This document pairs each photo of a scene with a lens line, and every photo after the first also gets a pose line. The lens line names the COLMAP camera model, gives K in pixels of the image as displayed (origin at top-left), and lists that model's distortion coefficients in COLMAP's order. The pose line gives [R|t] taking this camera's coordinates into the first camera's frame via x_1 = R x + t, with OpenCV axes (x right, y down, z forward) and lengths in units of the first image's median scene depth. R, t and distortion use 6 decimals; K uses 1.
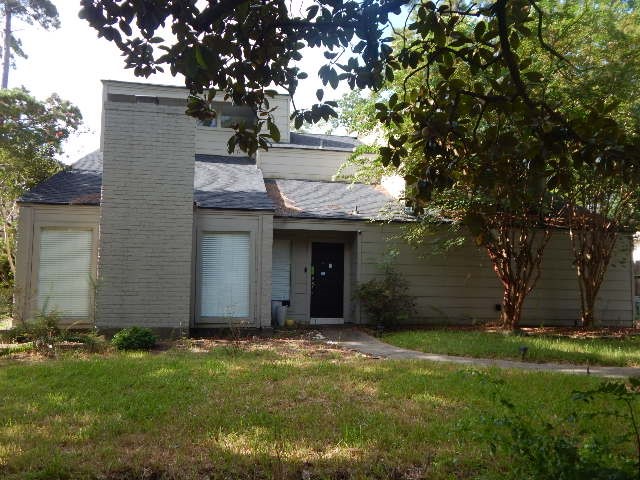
lens RADIAL K [[538.2, 0, 320.0], [0, 538.2, 240.0], [0, 0, 1]] dist [0.000631, -0.000690]
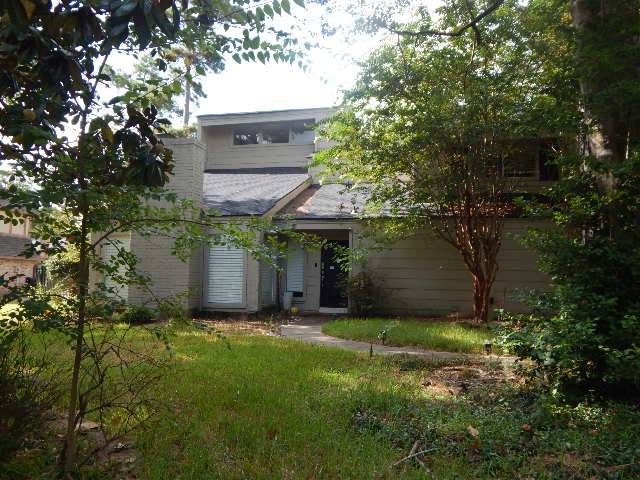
lens RADIAL K [[538.2, 0, 320.0], [0, 538.2, 240.0], [0, 0, 1]] dist [0.000631, -0.000690]
pose [[0.908480, -0.032270, -0.416681, 0.694185], [0.031988, 0.999459, -0.007659, 0.018720], [0.416703, -0.006371, 0.909020, -0.036409]]
